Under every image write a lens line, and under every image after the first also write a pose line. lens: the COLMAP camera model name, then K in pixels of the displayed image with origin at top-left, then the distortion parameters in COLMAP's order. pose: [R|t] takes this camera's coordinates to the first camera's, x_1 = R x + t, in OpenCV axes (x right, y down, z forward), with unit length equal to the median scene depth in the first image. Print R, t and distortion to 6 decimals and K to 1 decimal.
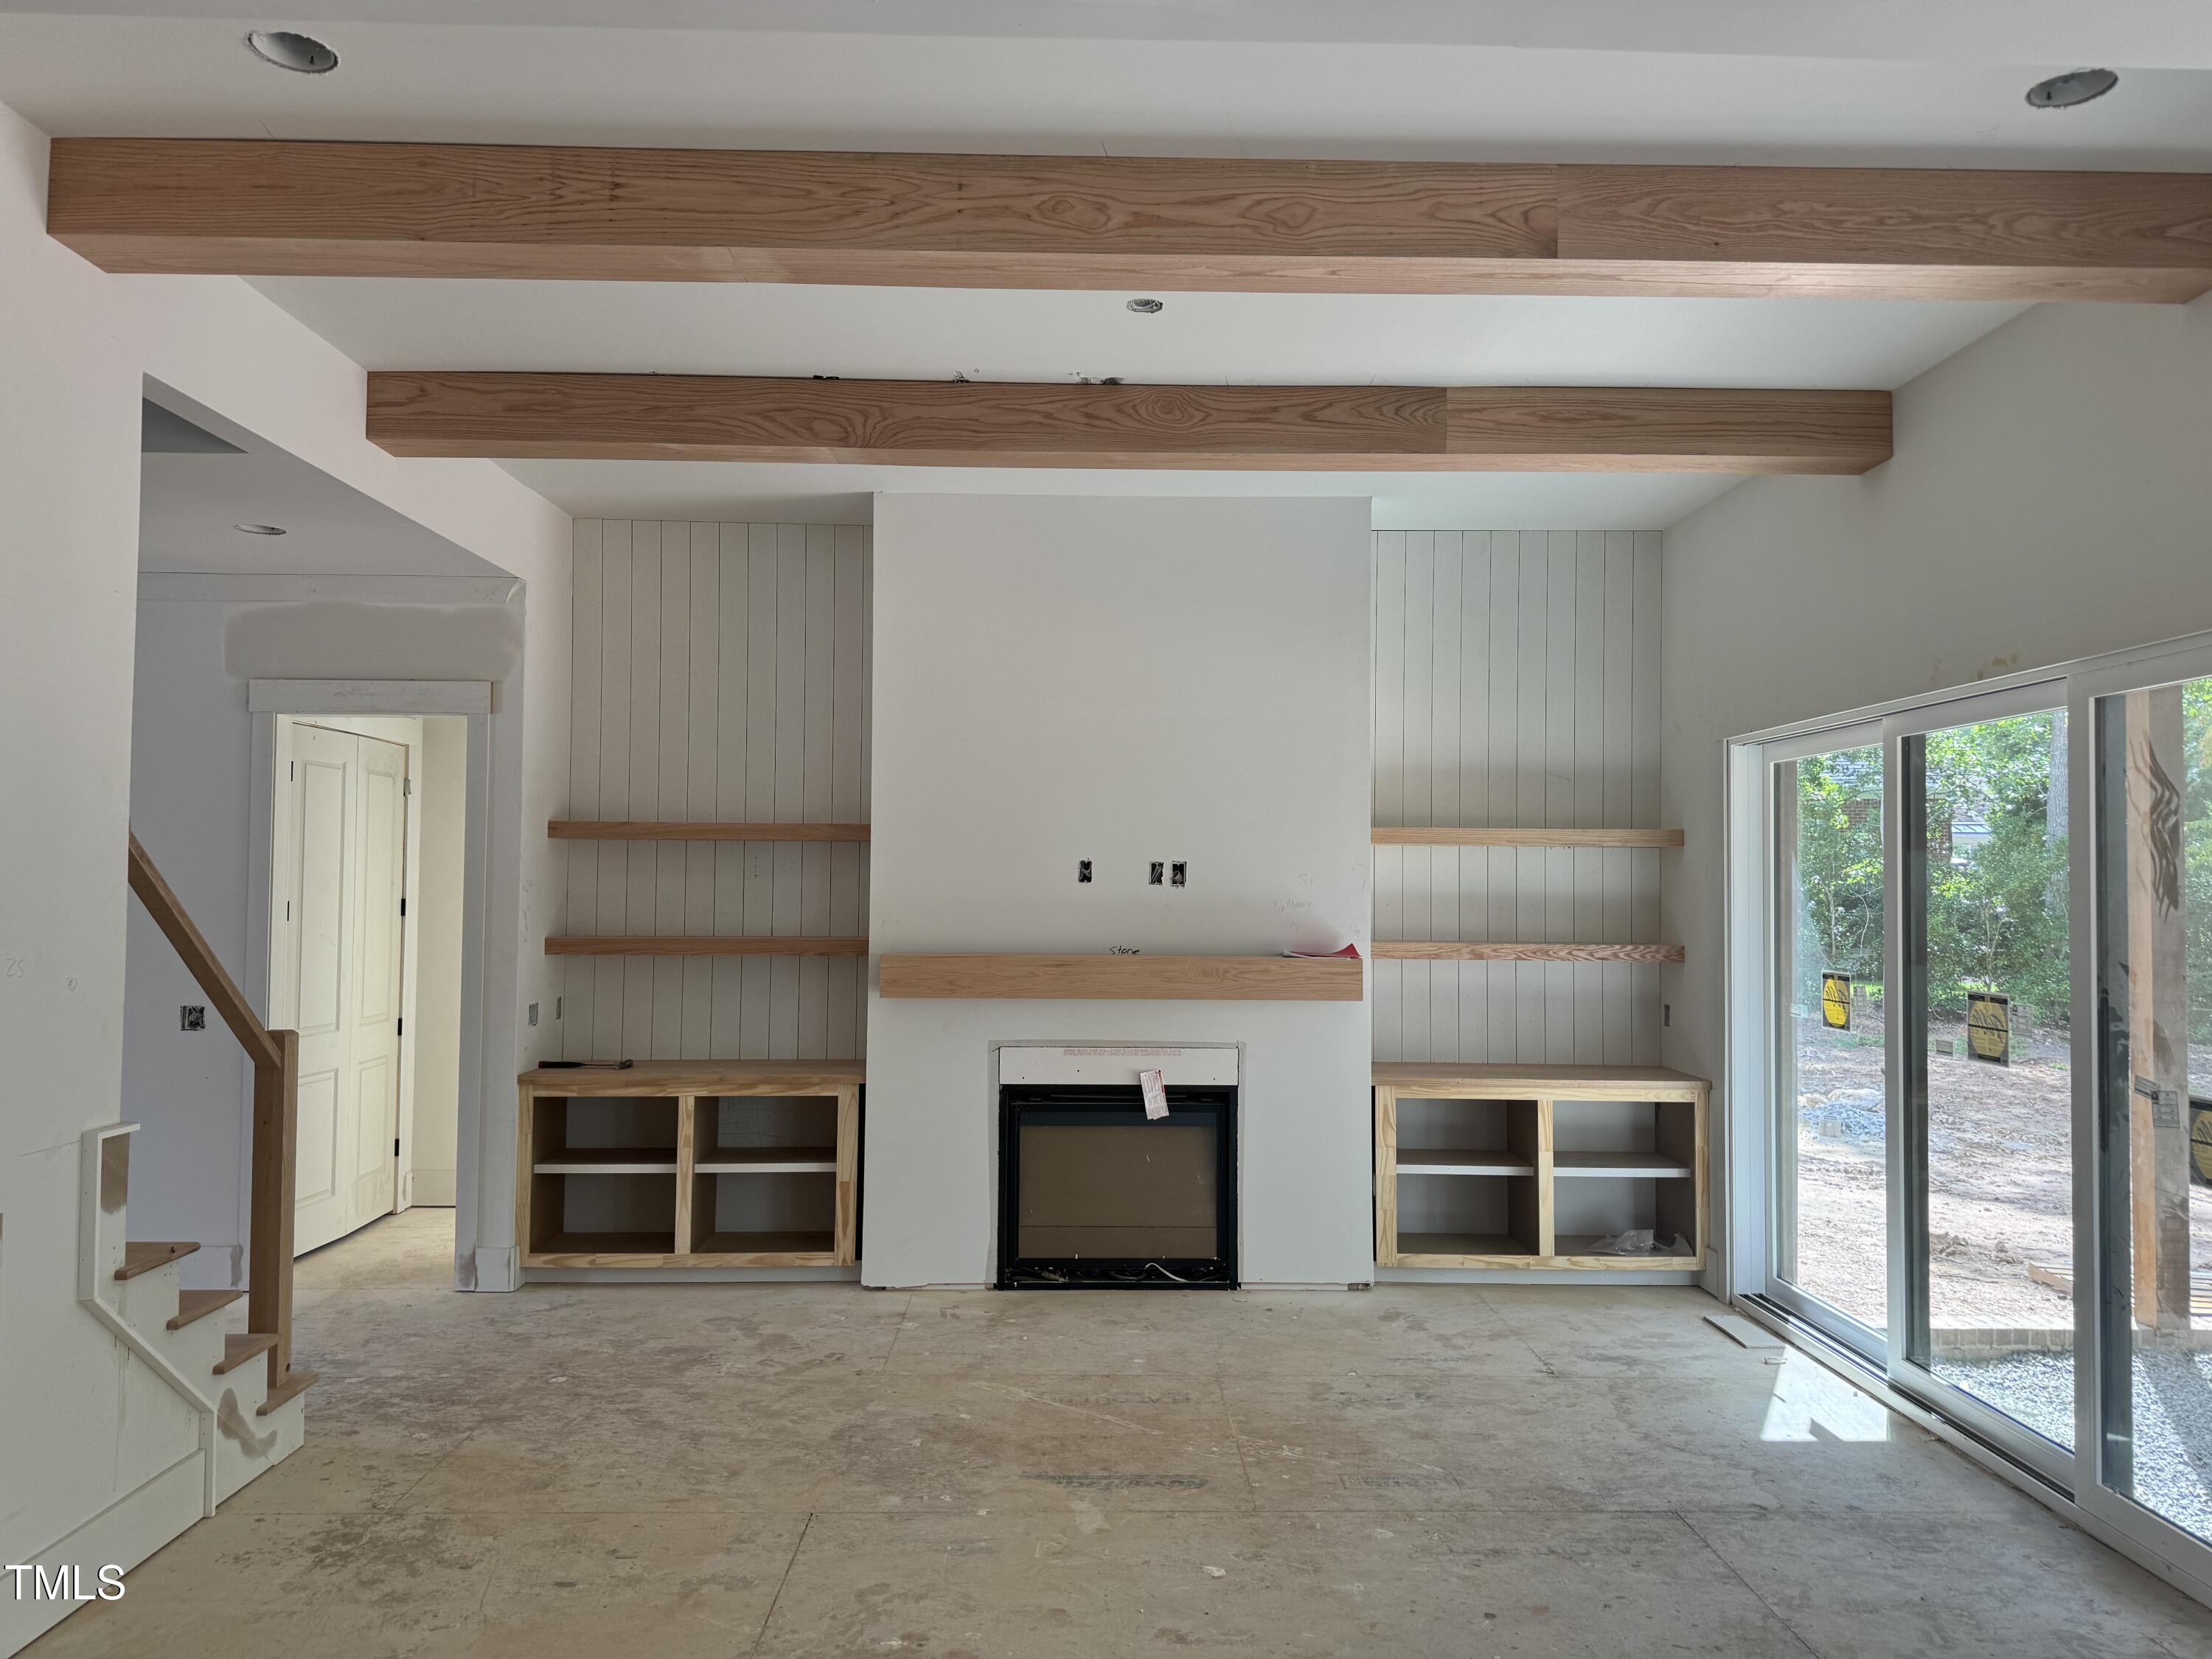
lens RADIAL K [[1562.9, 0, 1111.7], [0, 1562.9, 834.3], [0, 0, 1]] dist [0.028332, -0.038575]
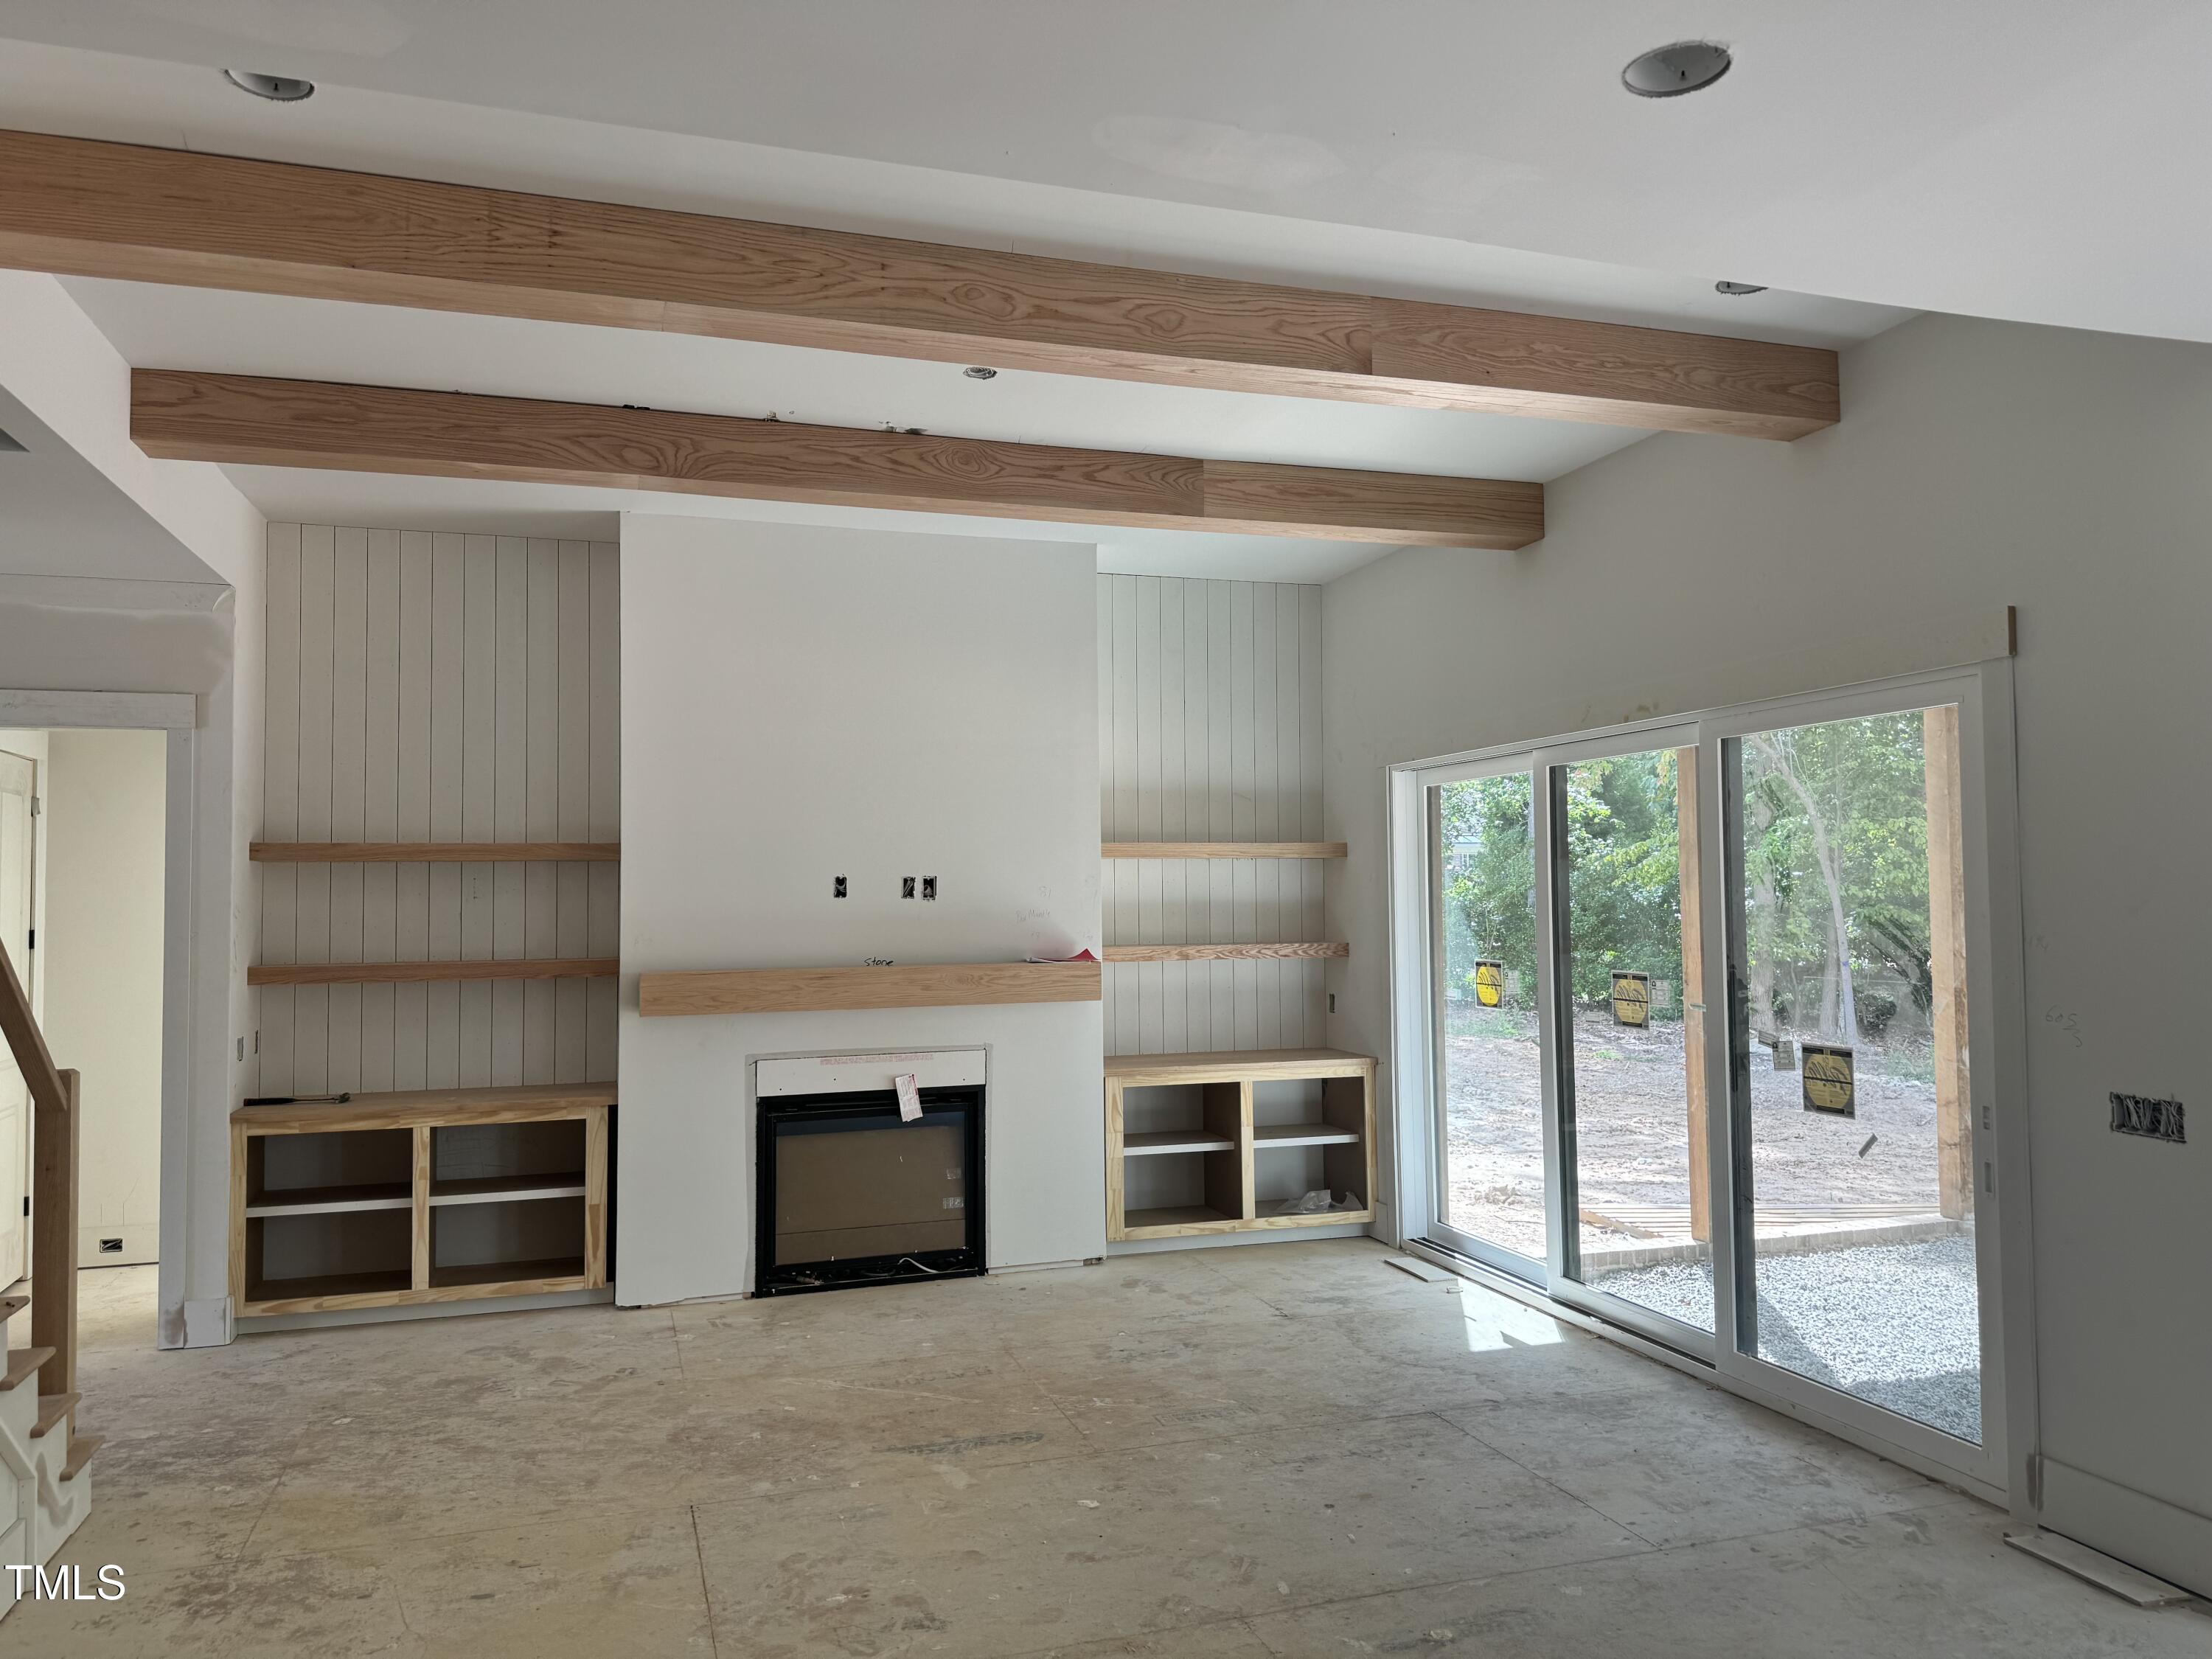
lens RADIAL K [[1562.9, 0, 1111.7], [0, 1562.9, 834.3], [0, 0, 1]] dist [0.028332, -0.038575]
pose [[0.957040, -0.005699, 0.289898, -0.183885], [0.008322, 0.999935, -0.007814, -0.002494], [-0.289835, 0.009891, 0.957026, -0.068209]]
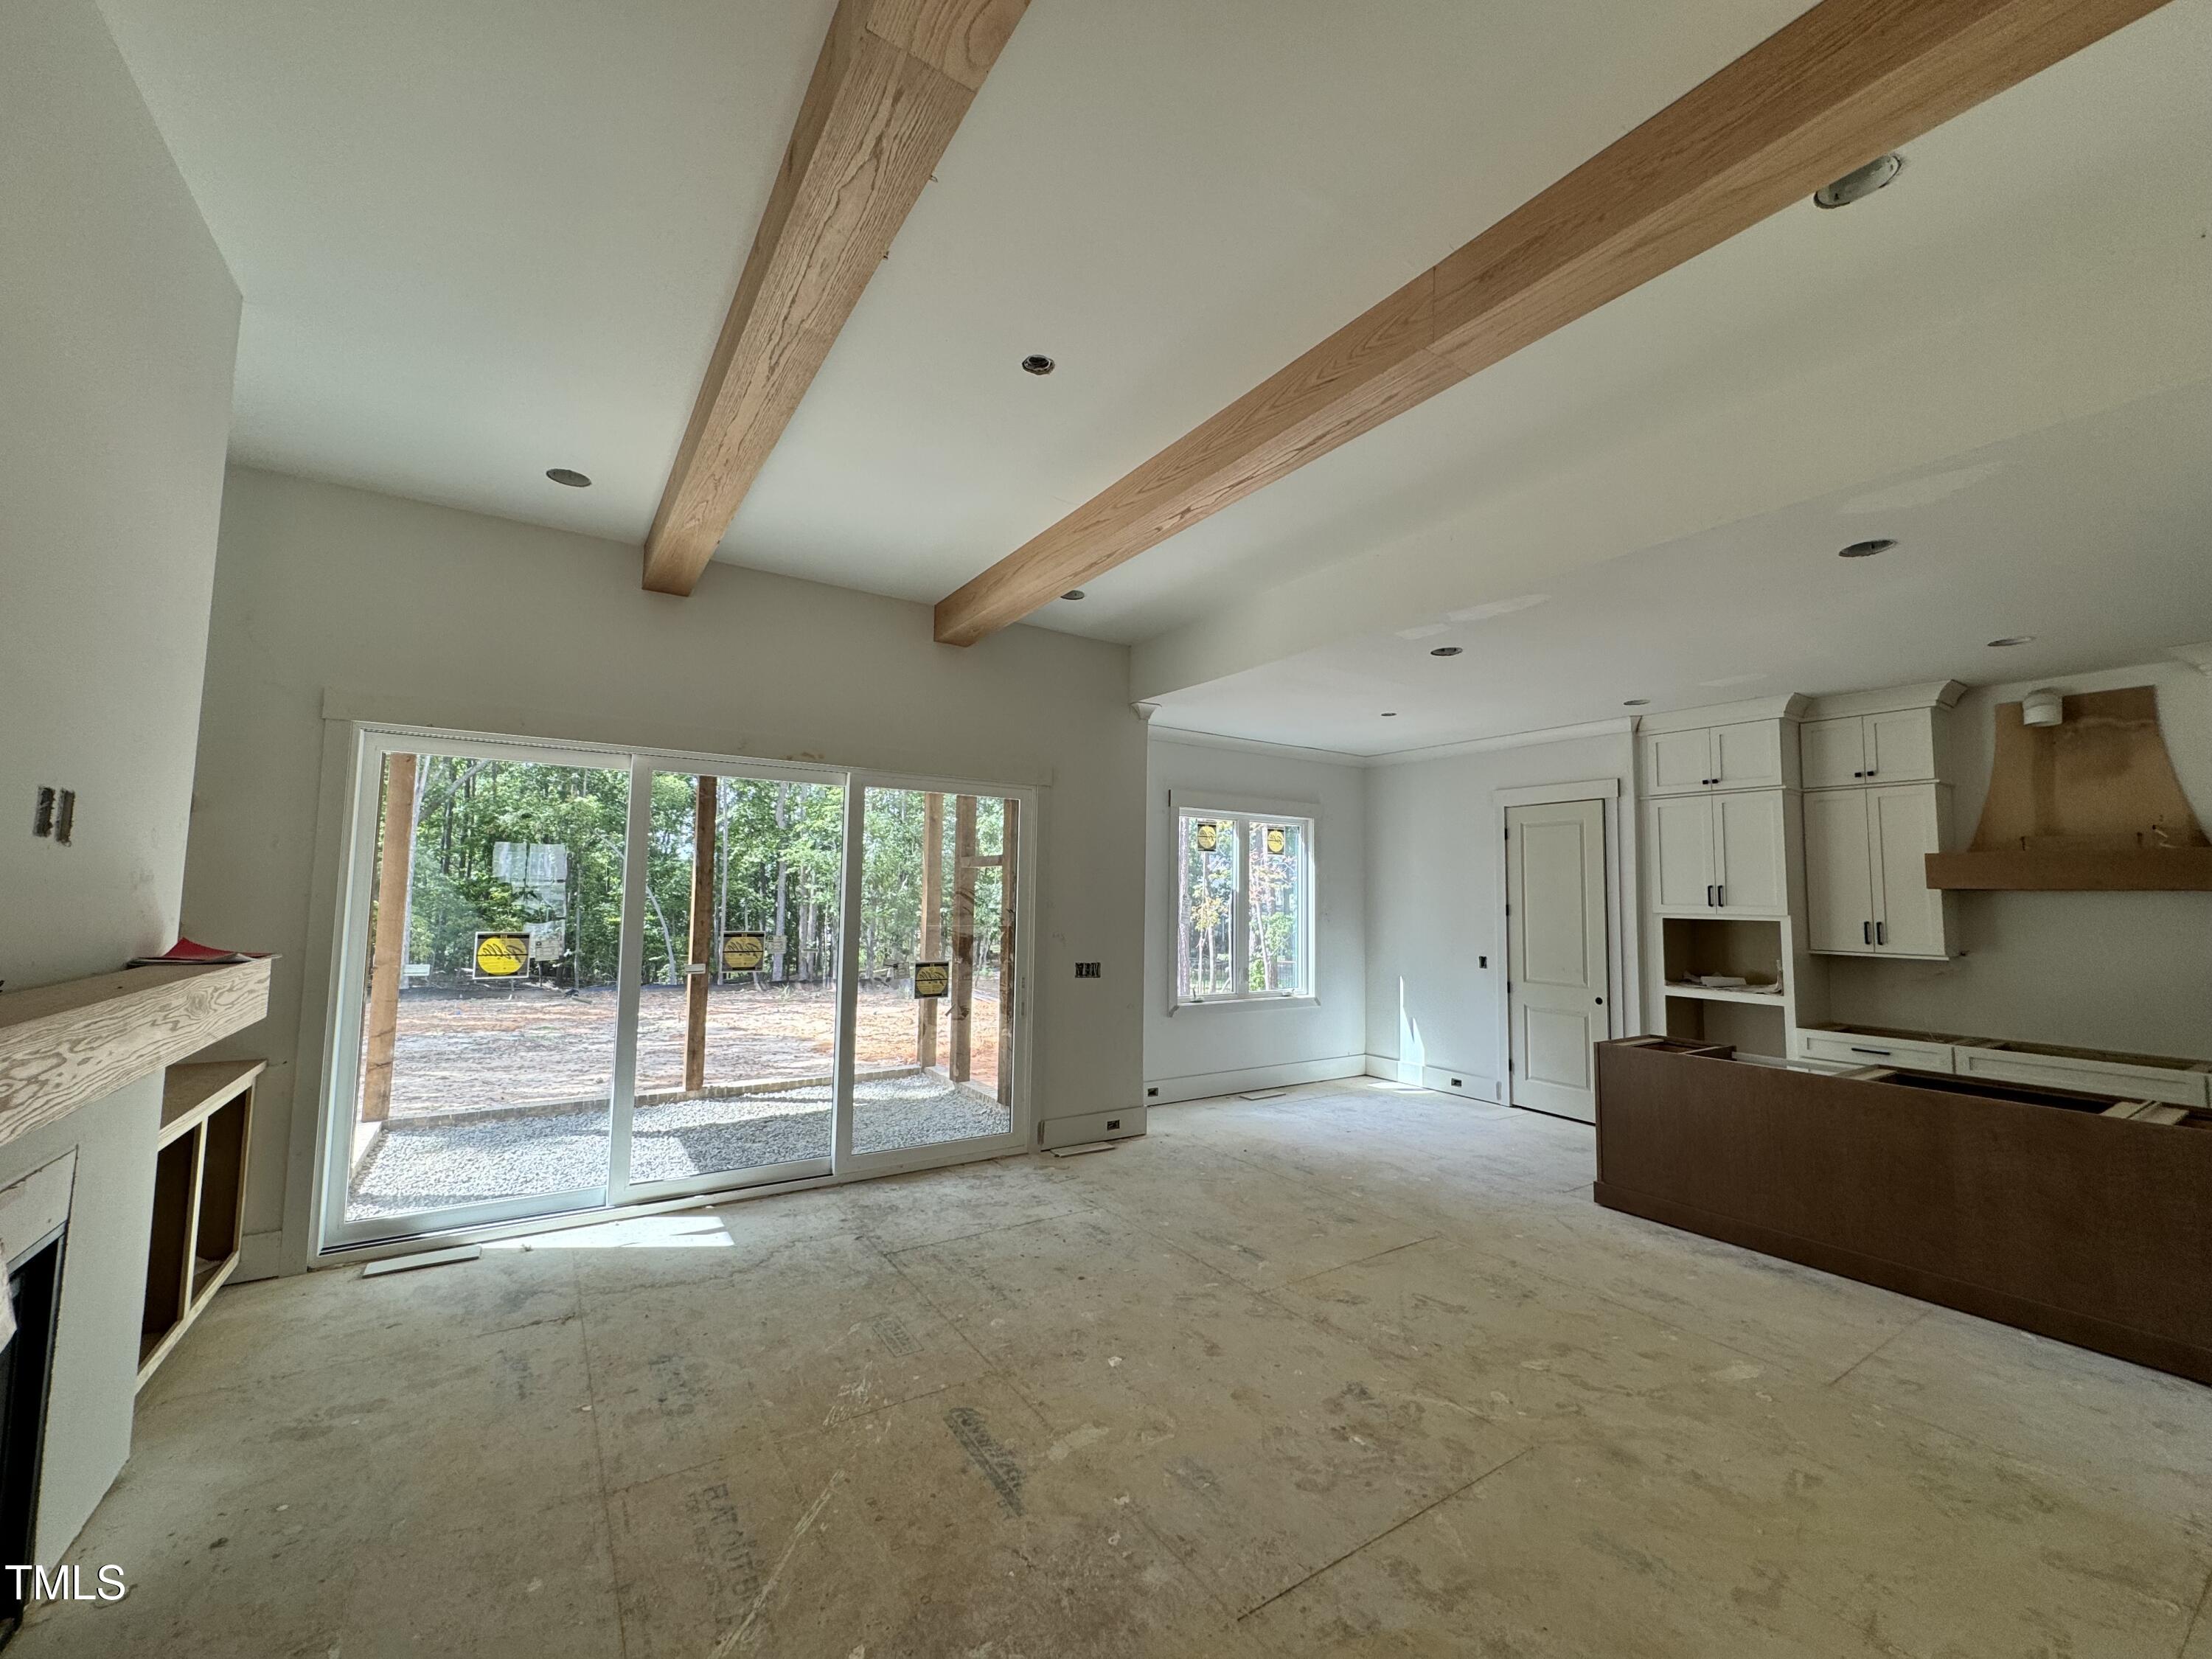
lens RADIAL K [[881.9, 0, 1104.5], [0, 881.9, 830.4], [0, 0, 1]] dist [-0.000108, 0.000161]
pose [[-0.528520, 0.046971, 0.847620, -0.468172], [-0.048033, 0.995214, -0.085100, 0.048815], [-0.847561, -0.085691, -0.523735, 1.103156]]
